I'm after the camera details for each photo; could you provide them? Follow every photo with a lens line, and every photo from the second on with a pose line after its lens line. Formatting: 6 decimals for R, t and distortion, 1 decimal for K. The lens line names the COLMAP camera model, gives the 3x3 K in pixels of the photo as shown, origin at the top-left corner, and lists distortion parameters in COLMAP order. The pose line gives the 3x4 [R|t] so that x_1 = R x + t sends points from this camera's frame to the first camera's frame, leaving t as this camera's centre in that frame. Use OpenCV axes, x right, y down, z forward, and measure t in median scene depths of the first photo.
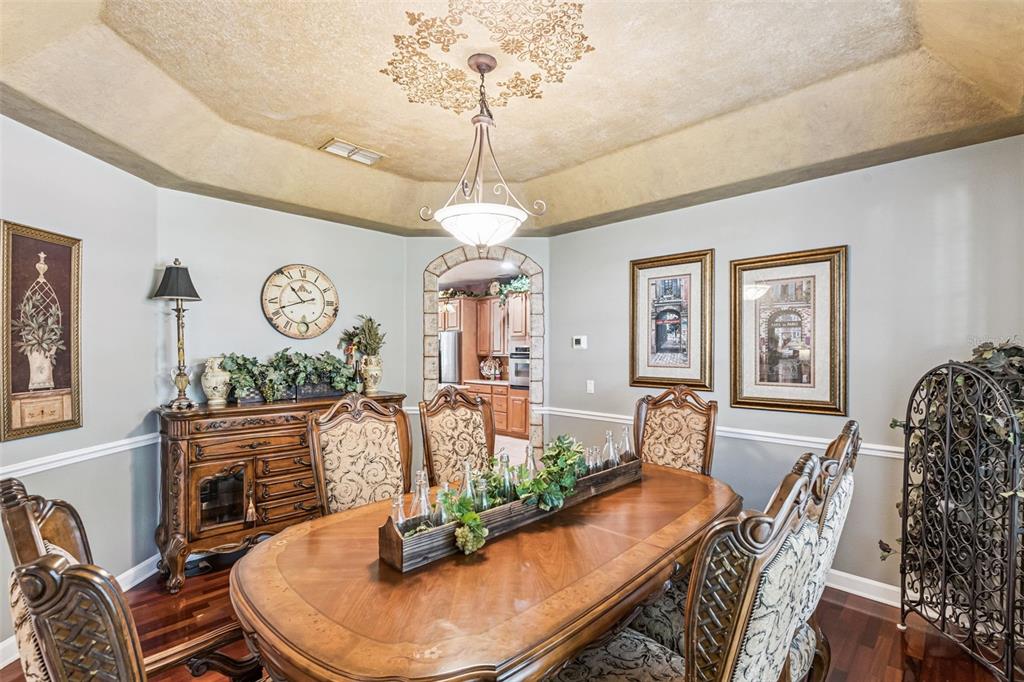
lens RADIAL K [[464.8, 0, 527.1], [0, 464.8, 340.9], [0, 0, 1]] dist [0.000277, -0.000004]
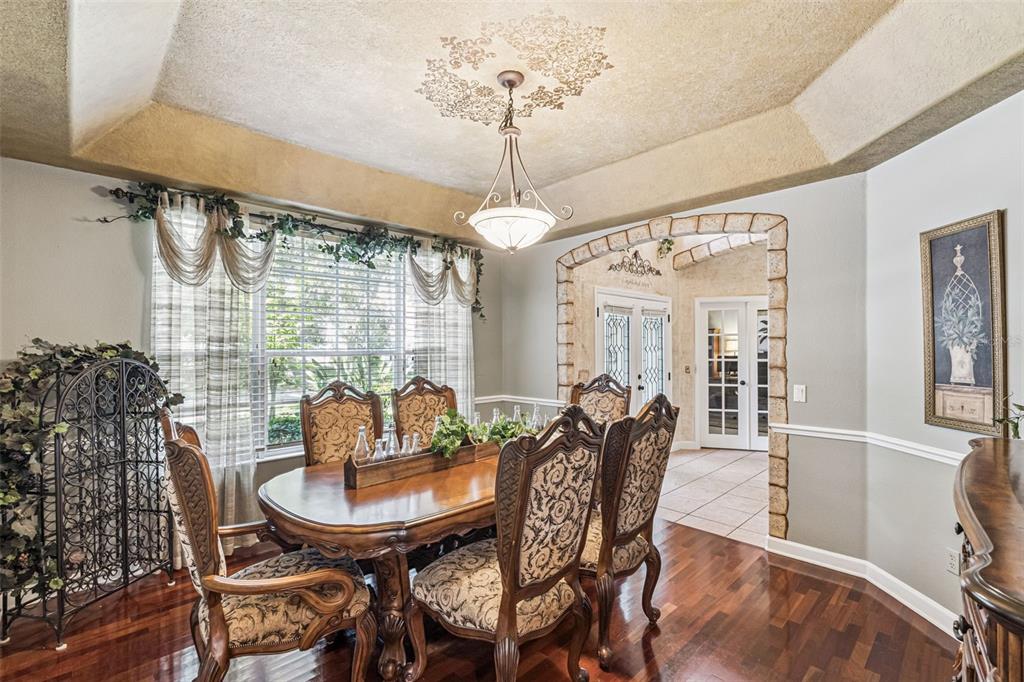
lens RADIAL K [[464.8, 0, 527.1], [0, 464.8, 340.9], [0, 0, 1]] dist [0.000277, -0.000004]
pose [[-0.999719, 0.004708, 0.023219, -0.153980], [0.003777, 0.999192, -0.040016, 0.048665], [-0.023388, -0.039917, -0.998929, 2.002119]]
